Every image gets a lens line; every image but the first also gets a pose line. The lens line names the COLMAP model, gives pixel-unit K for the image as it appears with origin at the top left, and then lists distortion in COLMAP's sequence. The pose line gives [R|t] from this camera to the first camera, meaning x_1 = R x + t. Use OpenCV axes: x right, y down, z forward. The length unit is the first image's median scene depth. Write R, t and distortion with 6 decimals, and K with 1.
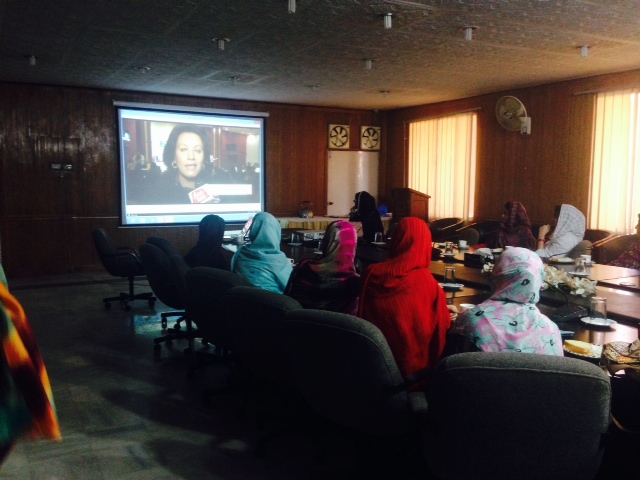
lens RADIAL K [[581.4, 0, 303.4], [0, 581.4, 242.2], [0, 0, 1]] dist [0.065329, -0.015868]
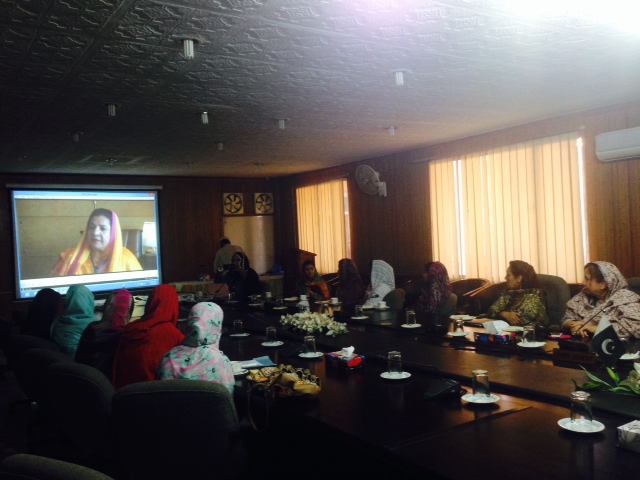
lens RADIAL K [[588.9, 0, 320.0], [0, 588.9, 240.0], [0, 0, 1]] dist [0.013215, 0.005673]
pose [[0.994358, -0.054633, 0.090921, 0.130859], [0.063574, 0.993100, -0.098538, 0.003854], [-0.084910, 0.103763, 0.990971, -0.097950]]
